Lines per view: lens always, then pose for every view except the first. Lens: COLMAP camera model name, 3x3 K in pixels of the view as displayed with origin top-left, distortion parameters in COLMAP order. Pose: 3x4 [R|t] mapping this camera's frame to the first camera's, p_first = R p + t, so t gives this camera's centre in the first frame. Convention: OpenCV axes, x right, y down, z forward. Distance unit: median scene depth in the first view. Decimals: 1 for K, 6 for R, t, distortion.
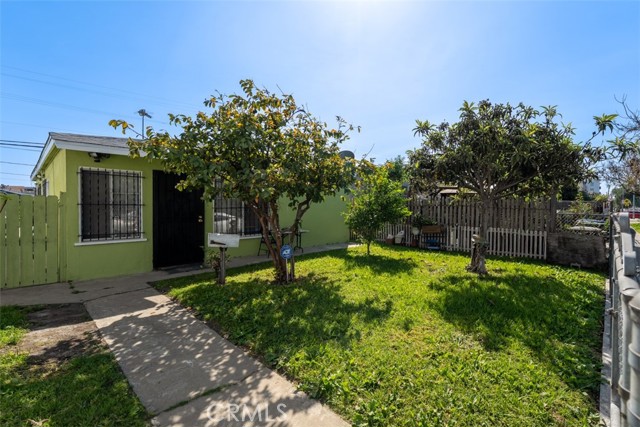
lens RADIAL K [[270.9, 0, 322.3], [0, 270.9, 212.3], [0, 0, 1]] dist [0.003342, 0.000493]
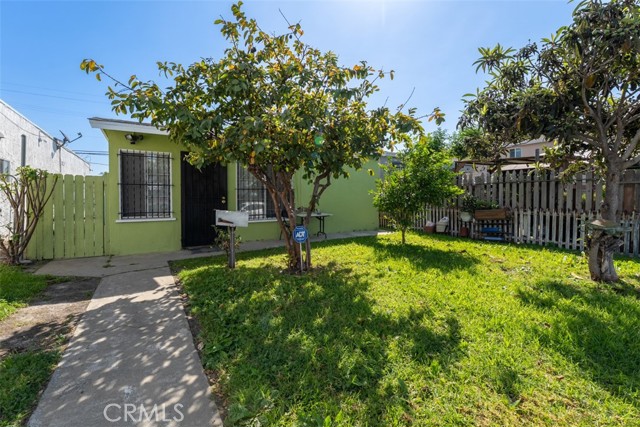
lens RADIAL K [[260.4, 0, 291.6], [0, 260.4, 180.7], [0, 0, 1]] dist [-0.000377, 0.000808]
pose [[0.975842, -0.004477, -0.218431, 0.019362], [-0.012067, 0.997159, -0.074351, 0.051641], [0.218143, 0.075191, 0.973016, 0.254288]]
